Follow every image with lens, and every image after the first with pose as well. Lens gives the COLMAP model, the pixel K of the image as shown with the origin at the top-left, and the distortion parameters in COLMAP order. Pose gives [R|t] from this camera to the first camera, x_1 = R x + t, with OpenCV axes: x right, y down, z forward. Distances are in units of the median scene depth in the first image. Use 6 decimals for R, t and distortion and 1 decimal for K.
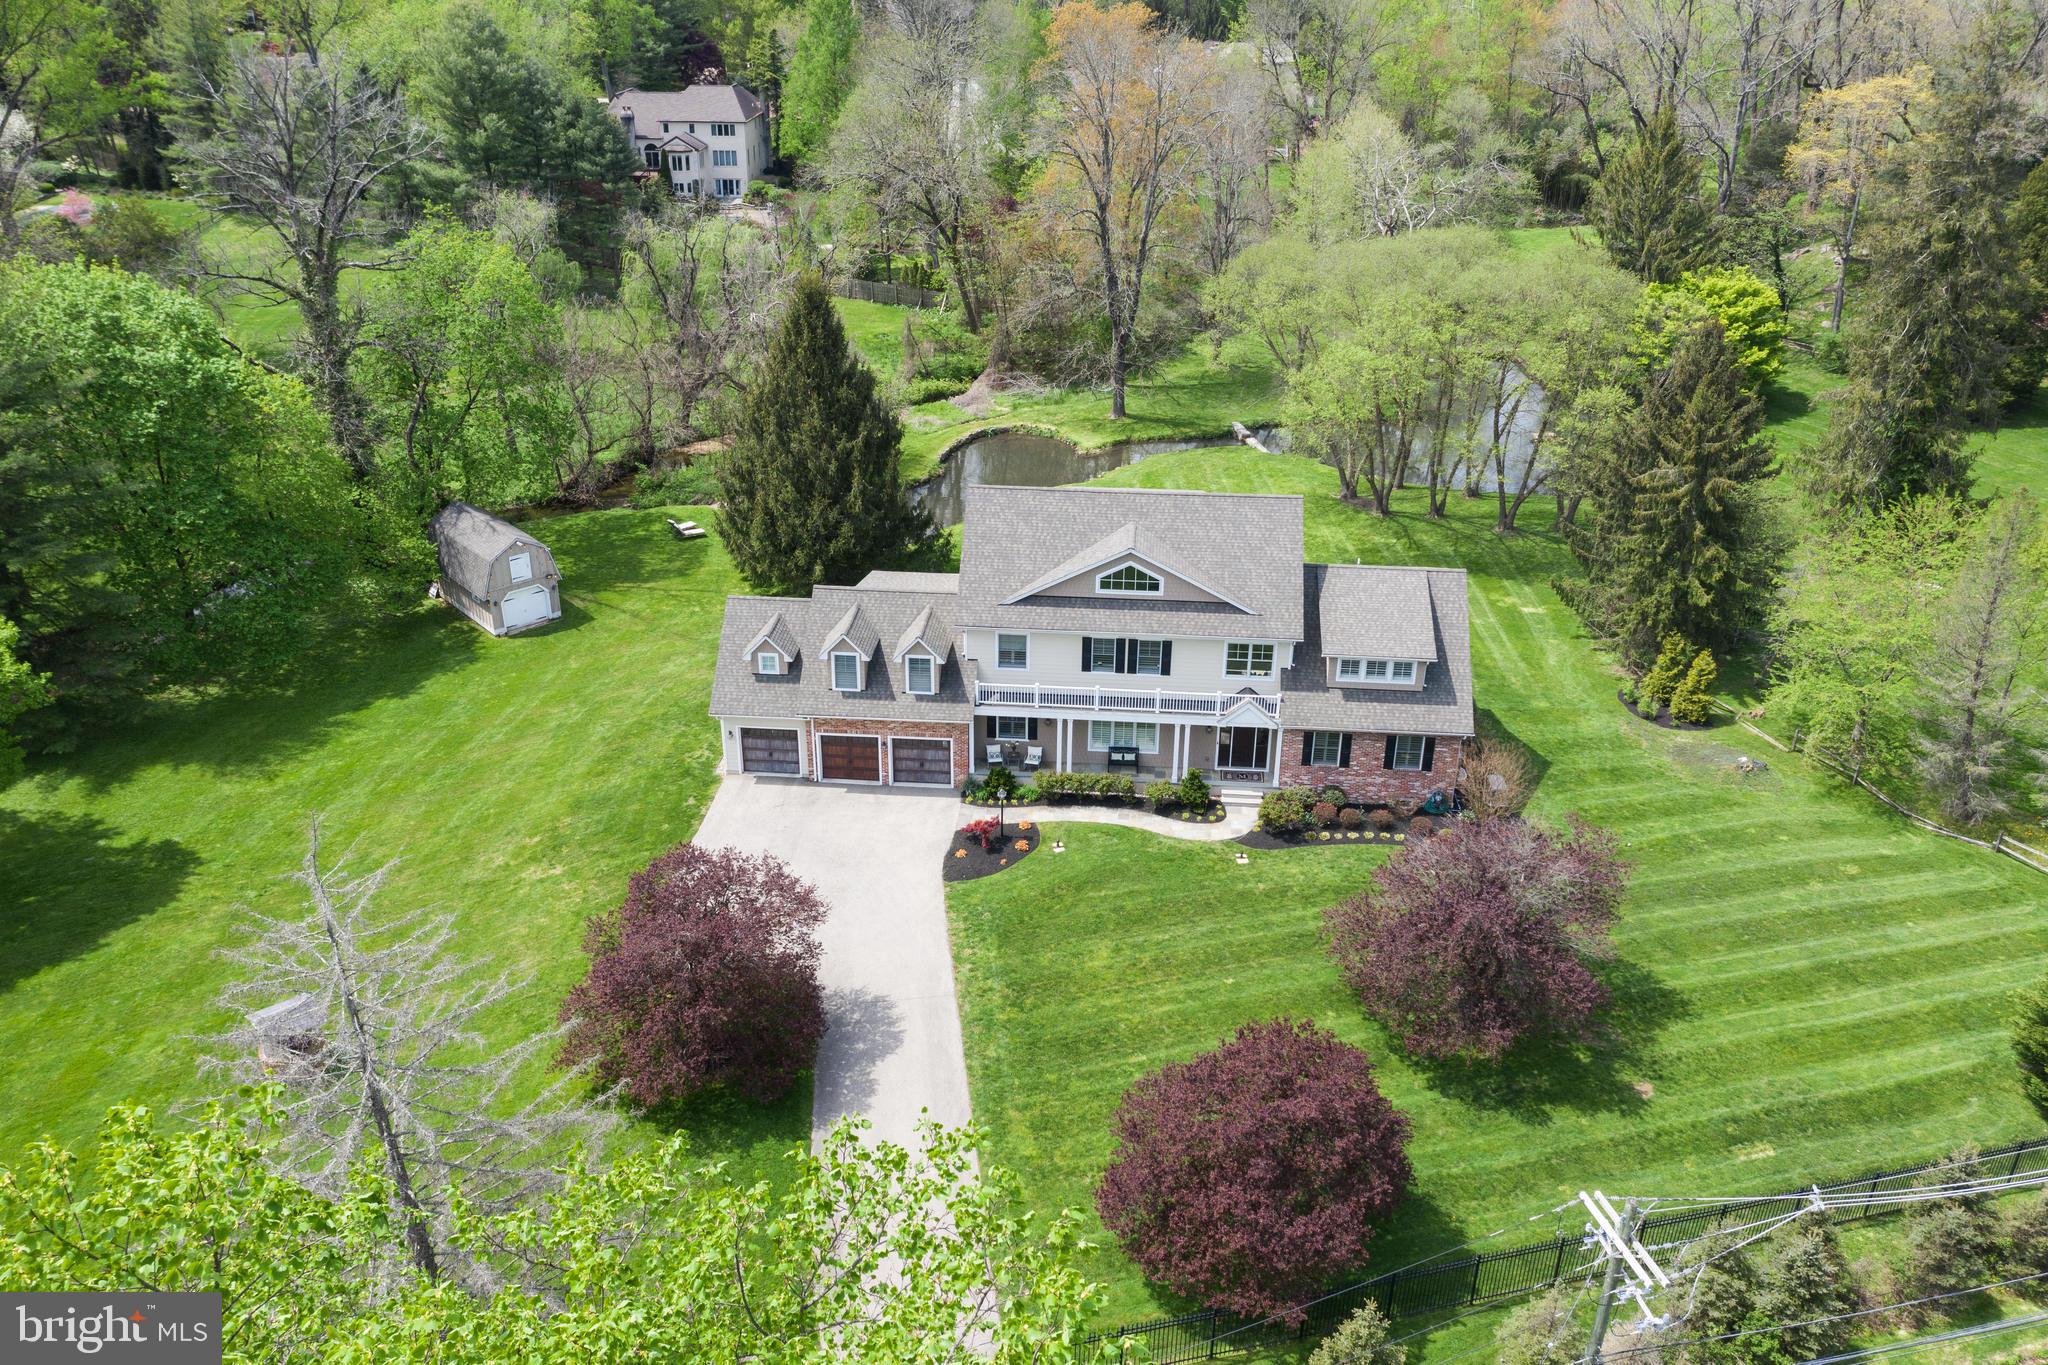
lens RADIAL K [[1610.4, 0, 1019.7], [0, 1610.4, 683.2], [0, 0, 1]] dist [-0.020656, 0.002140]
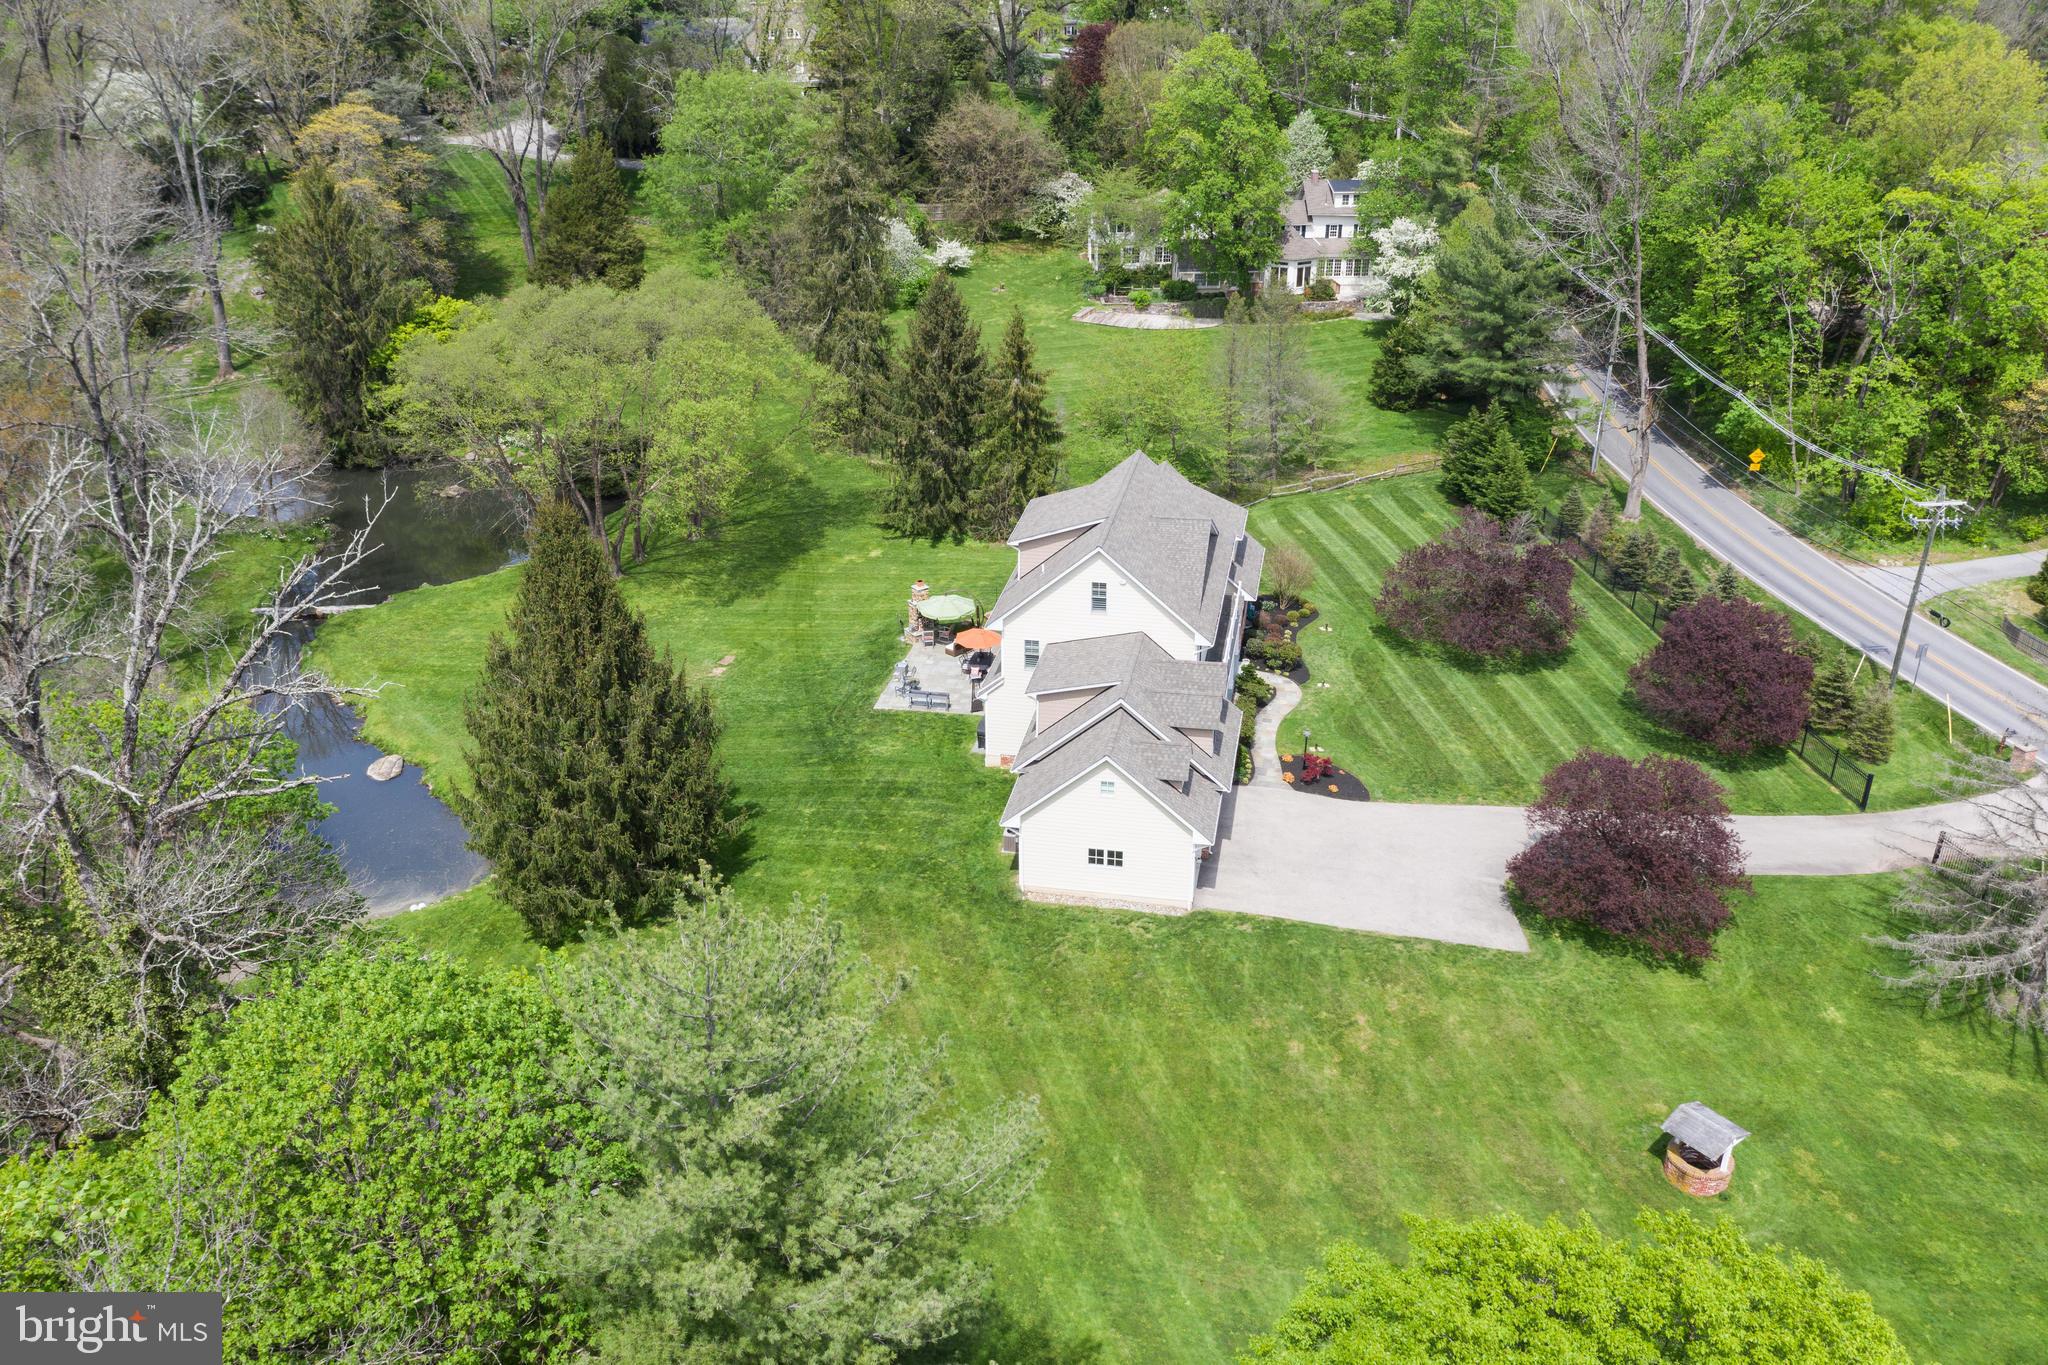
lens RADIAL K [[1614.4, 0, 1016.8], [0, 1614.4, 680.0], [0, 0, 1]] dist [-0.026130, 0.001264]
pose [[0.103014, -0.433854, 0.895075, -1.021437], [0.439410, 0.827145, 0.350357, -0.447591], [-0.892360, 0.357213, 0.275847, 0.813459]]
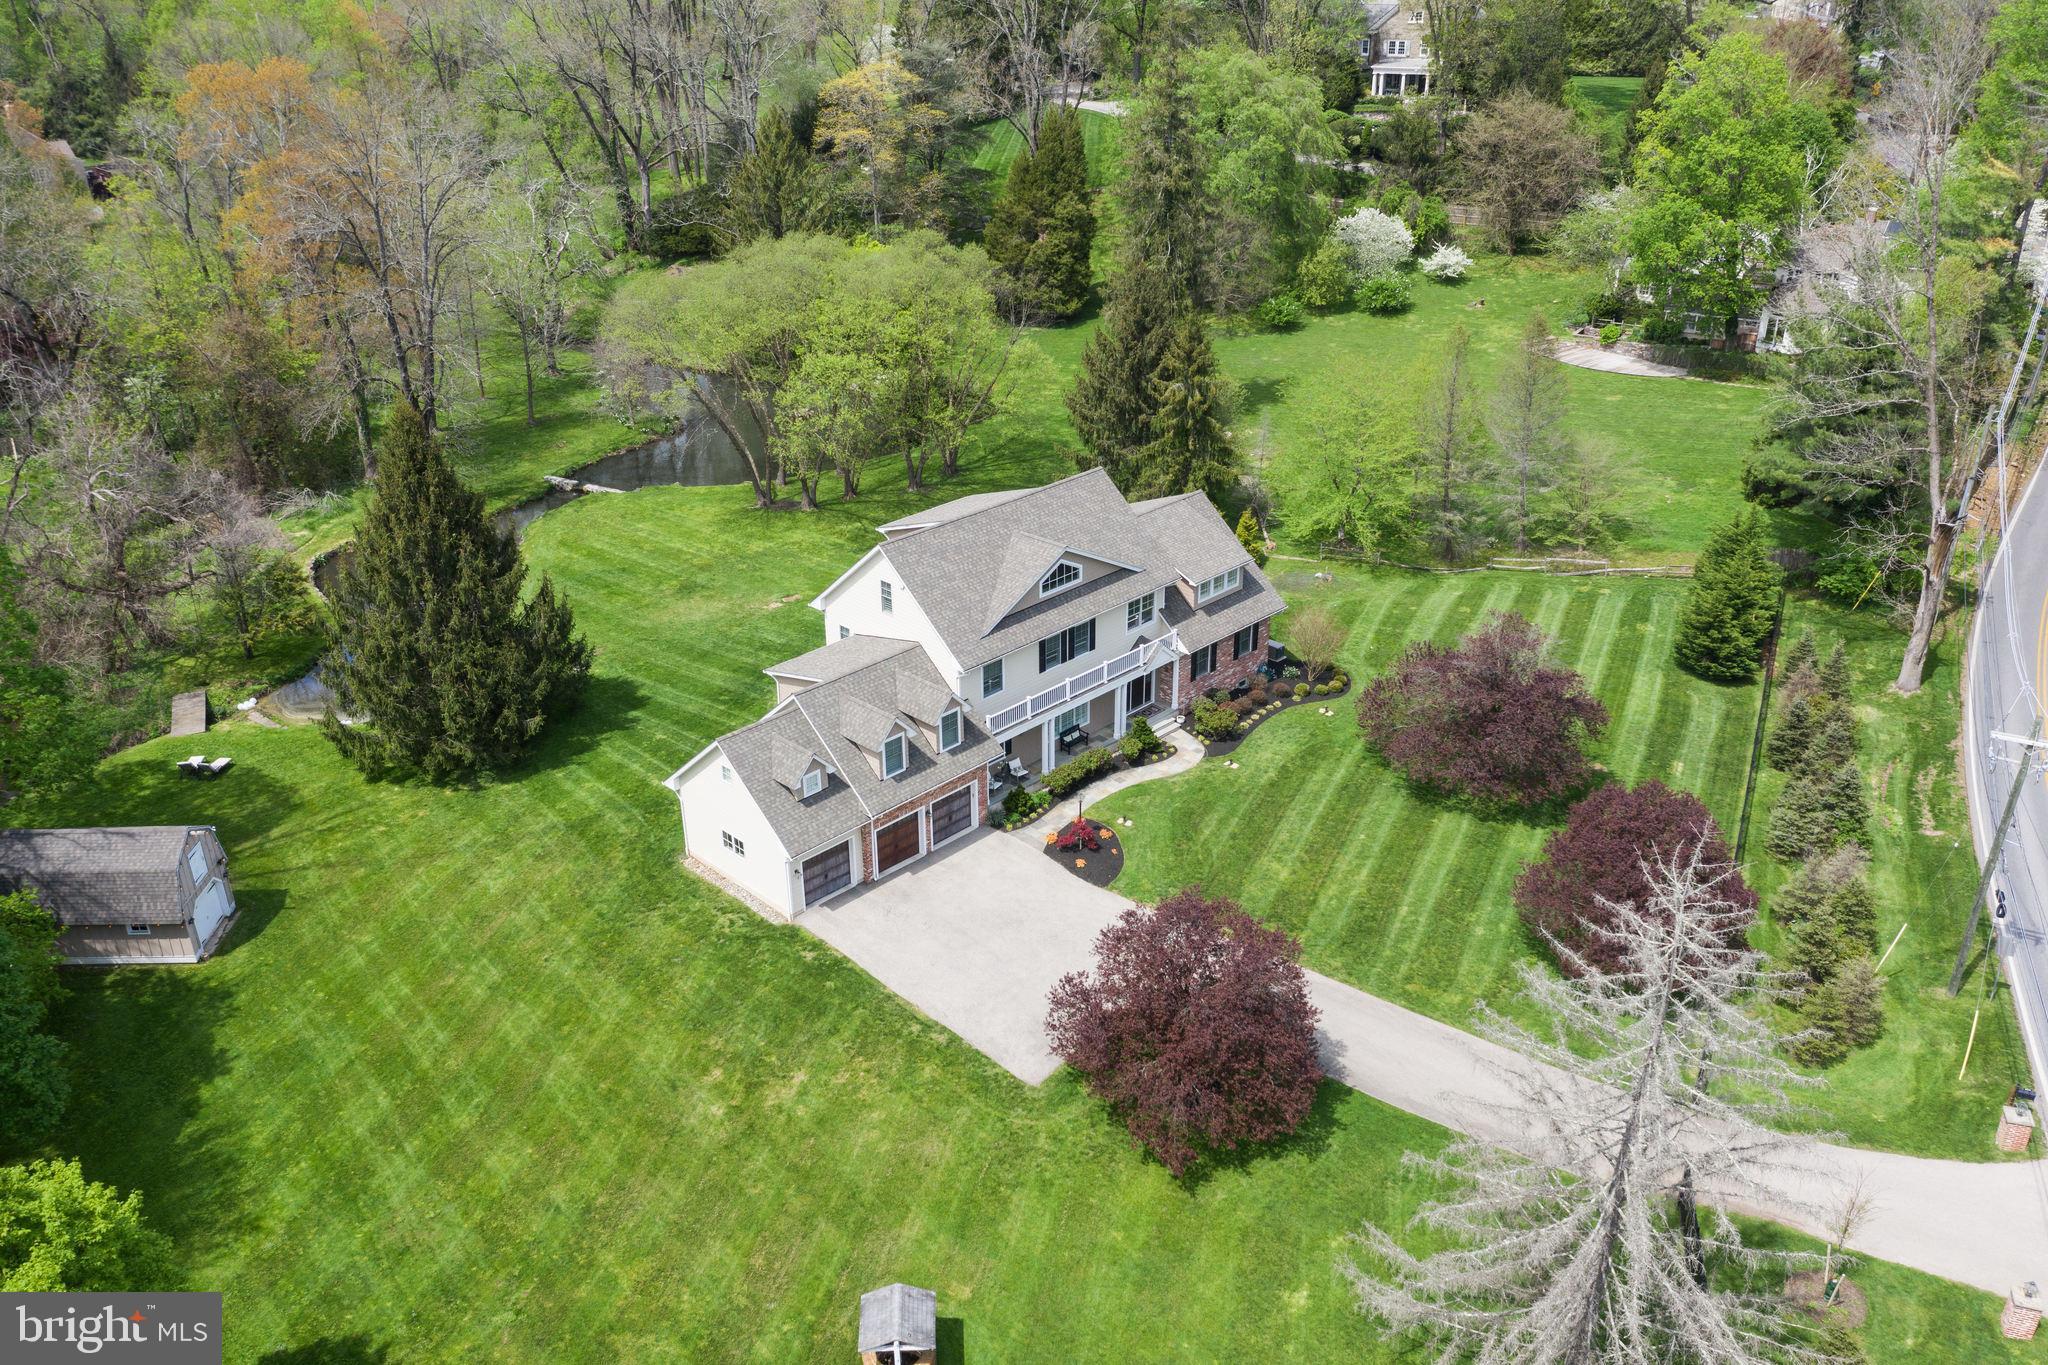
lens RADIAL K [[1610.4, 0, 1019.7], [0, 1610.4, 683.2], [0, 0, 1]] dist [-0.020656, 0.002140]
pose [[0.637856, -0.347084, 0.687512, -0.708061], [0.346983, 0.926470, 0.145798, -0.162125], [-0.687563, 0.145557, 0.711386, 0.250235]]
